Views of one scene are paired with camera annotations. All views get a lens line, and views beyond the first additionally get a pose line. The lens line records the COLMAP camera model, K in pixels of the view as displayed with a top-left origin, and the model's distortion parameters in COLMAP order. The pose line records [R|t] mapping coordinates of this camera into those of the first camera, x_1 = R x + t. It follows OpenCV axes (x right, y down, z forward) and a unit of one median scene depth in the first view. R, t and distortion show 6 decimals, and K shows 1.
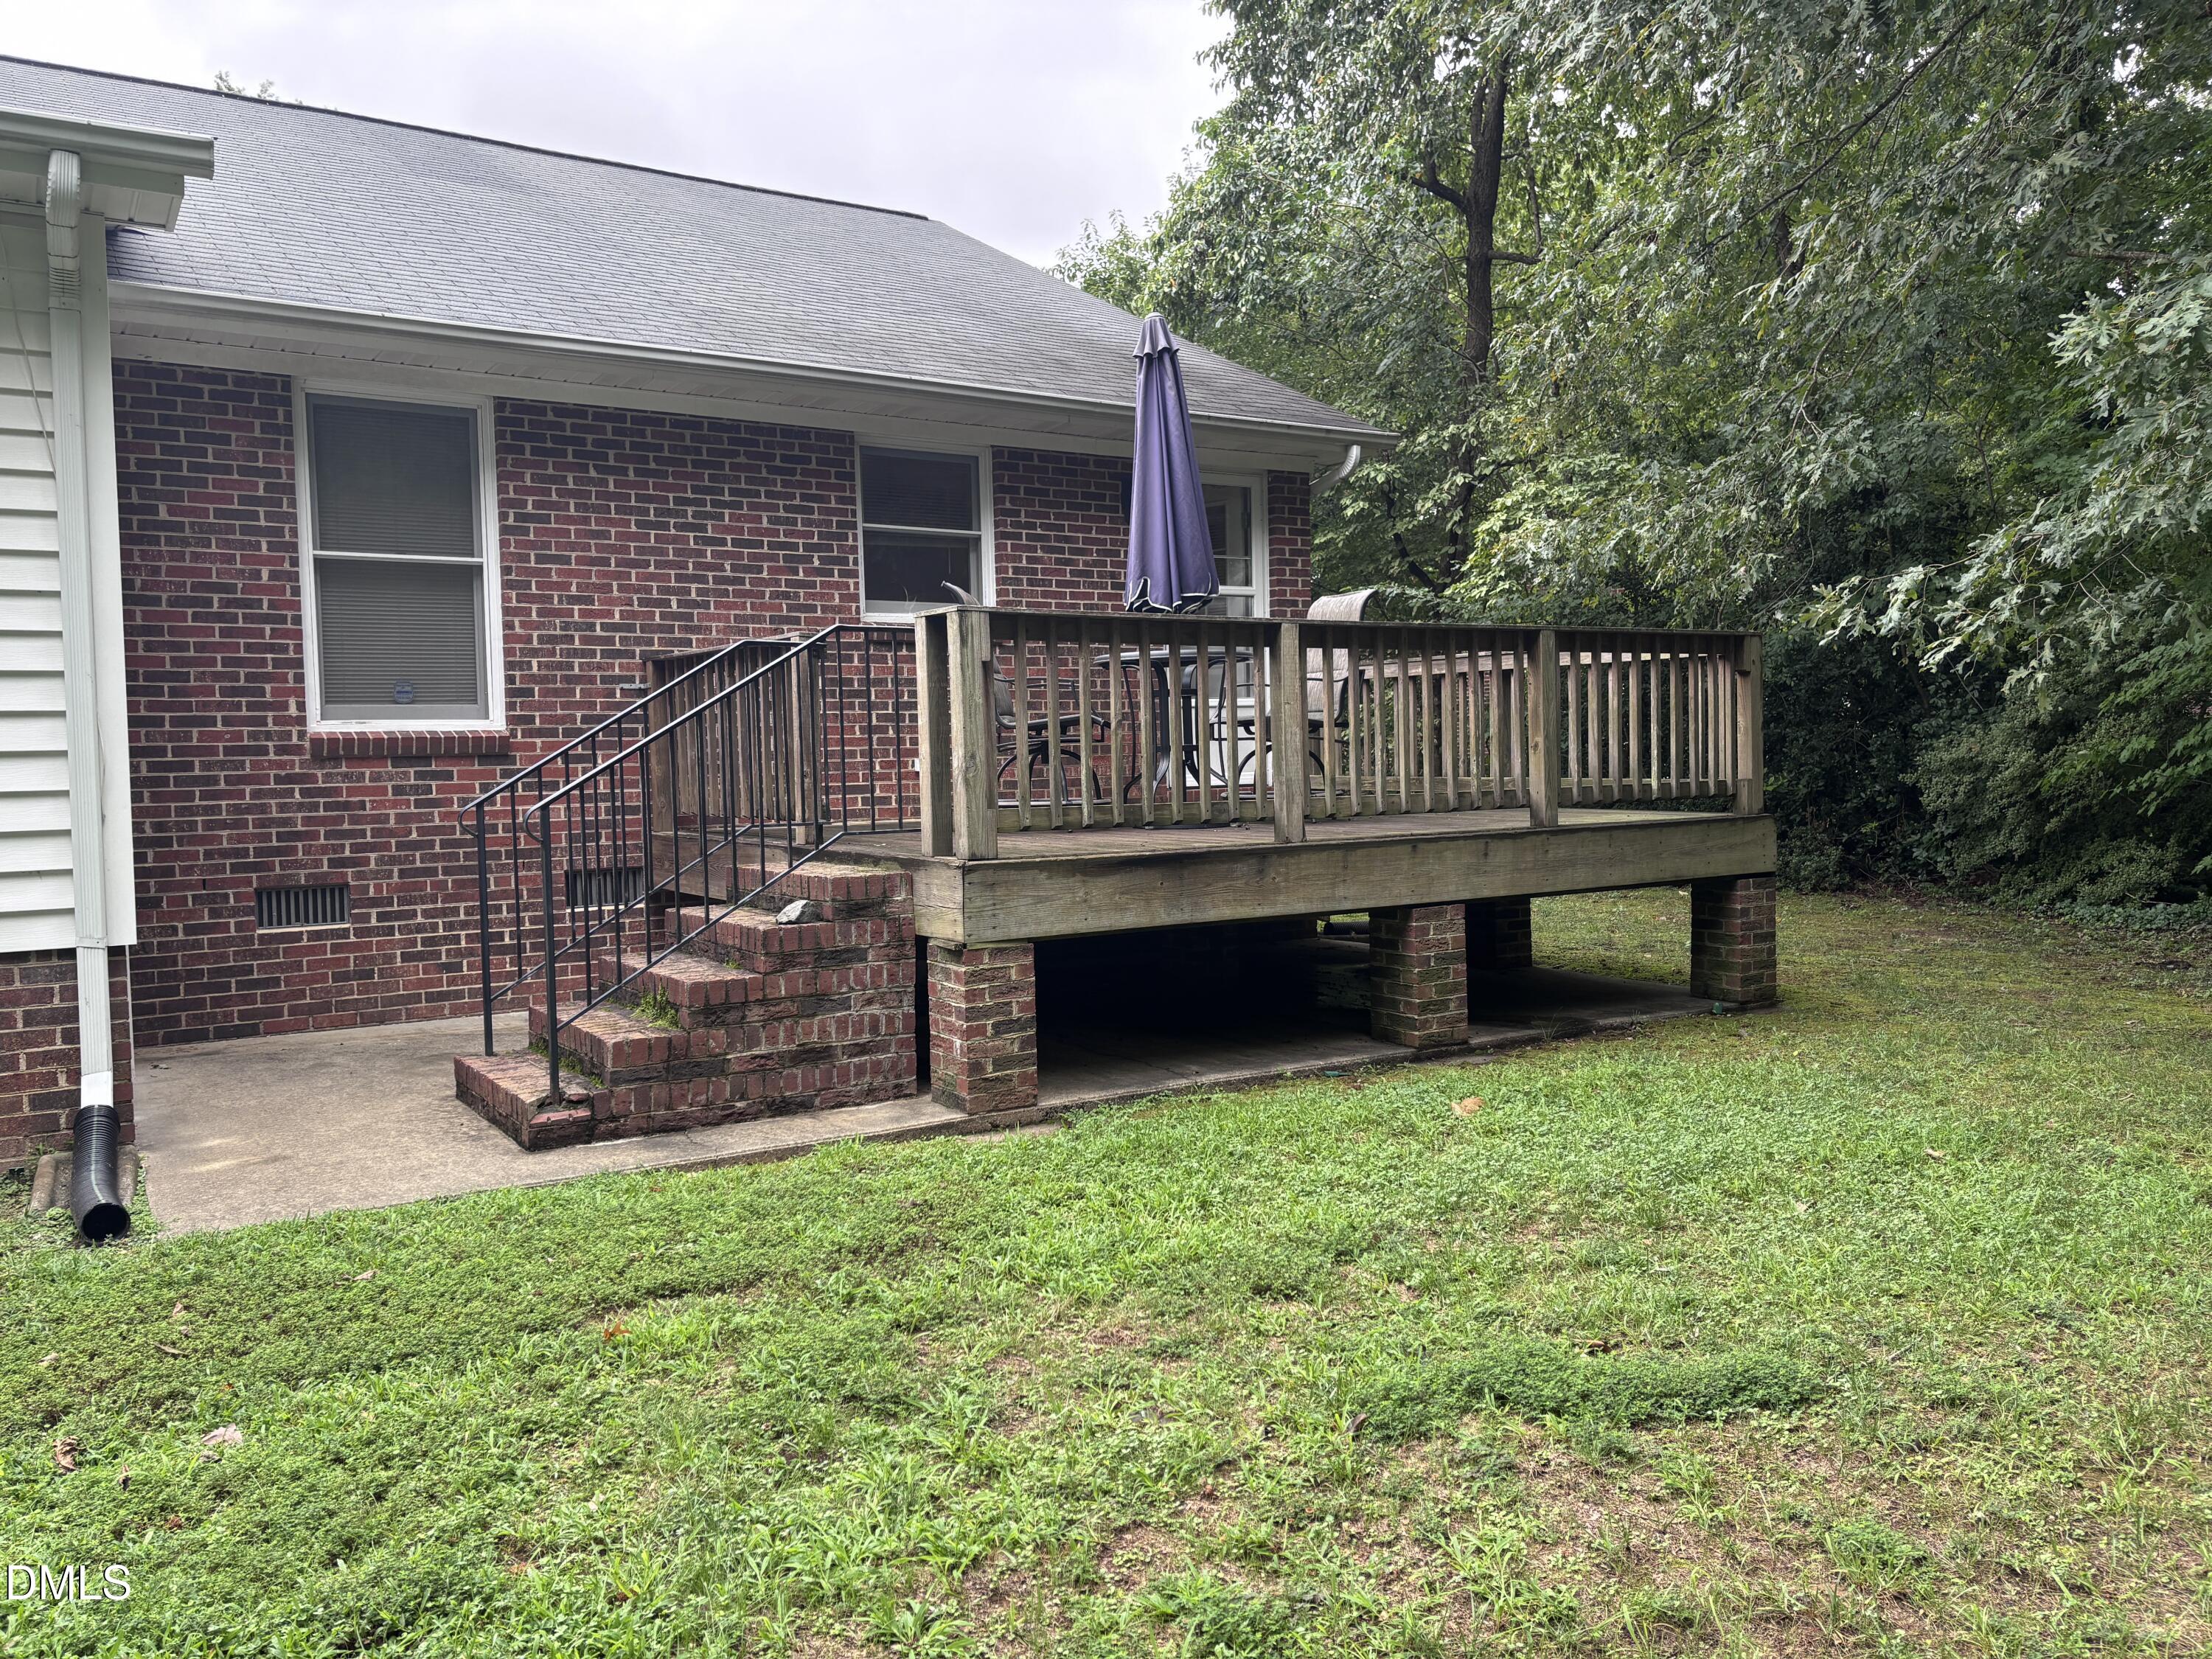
lens RADIAL K [[1654.5, 0, 1107.9], [0, 1654.5, 825.6], [0, 0, 1]] dist [0.011631, -0.002879]
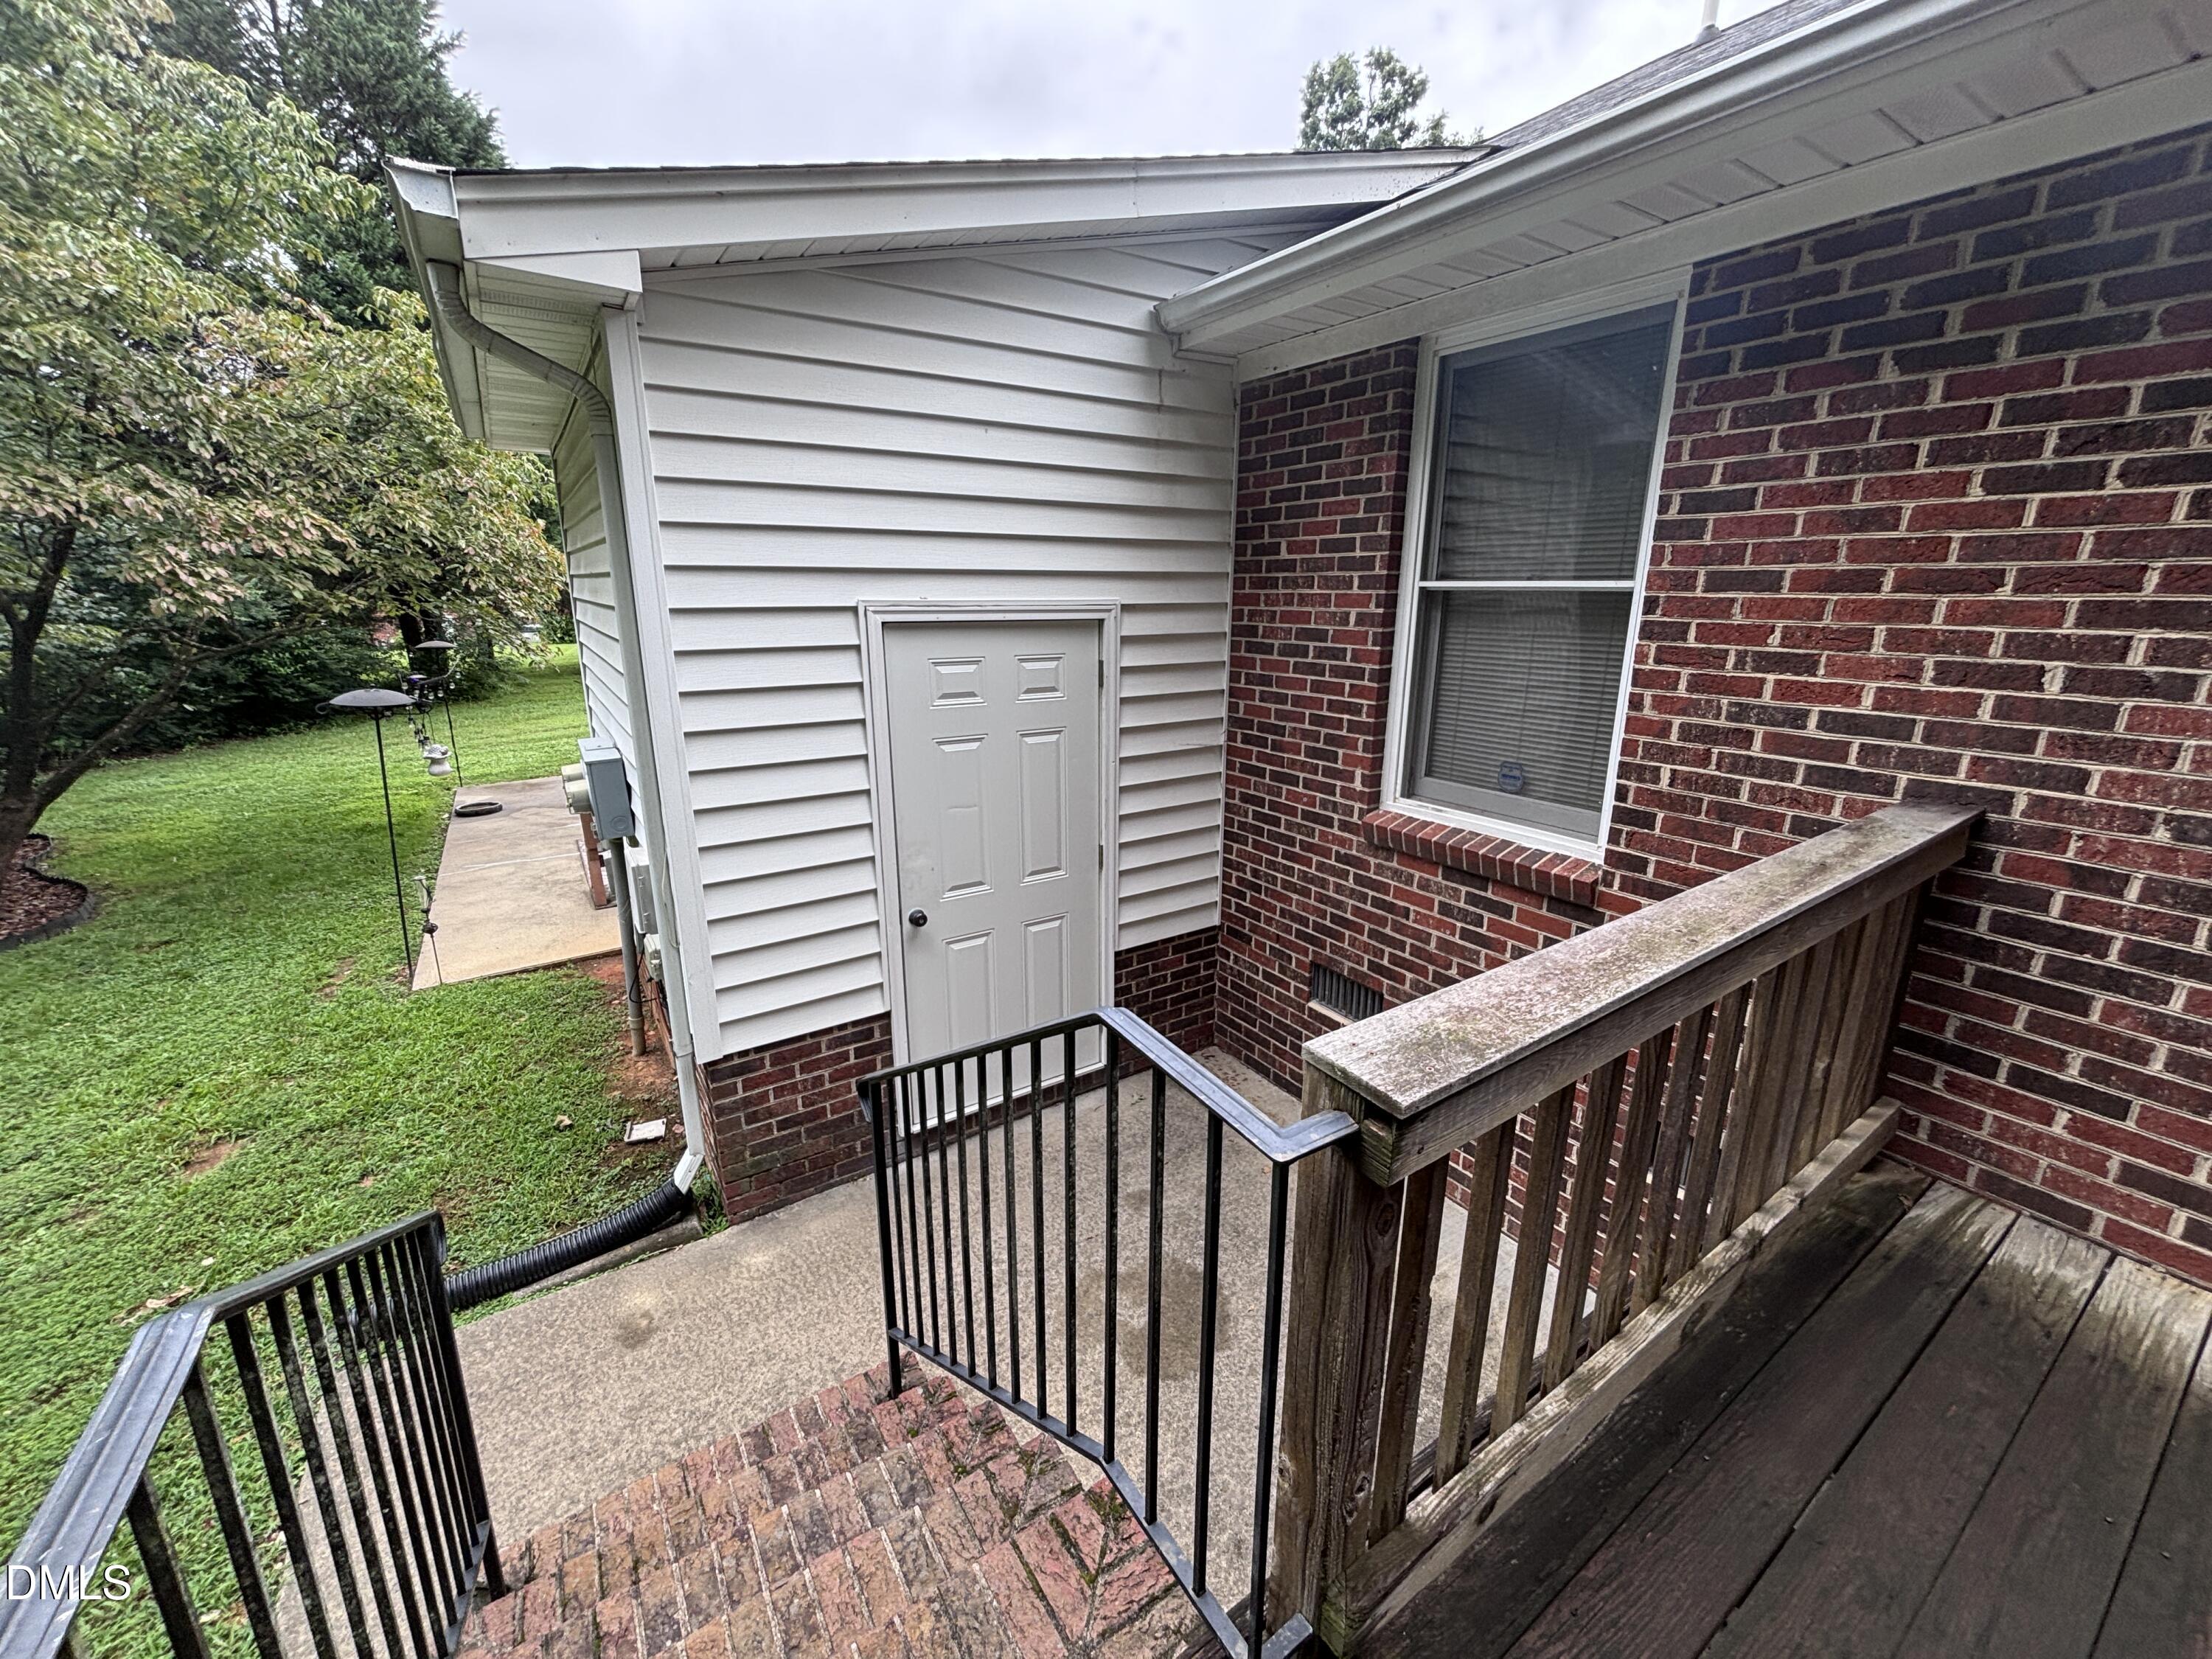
lens RADIAL K [[884.1, 0, 1113.1], [0, 884.1, 837.9], [0, 0, 1]] dist [-0.002047, -0.000285]
pose [[0.009466, 0.291064, -0.956657, -0.055062], [-0.047494, 0.955751, 0.290319, -0.164056], [0.998827, 0.042687, 0.022871, 0.850145]]
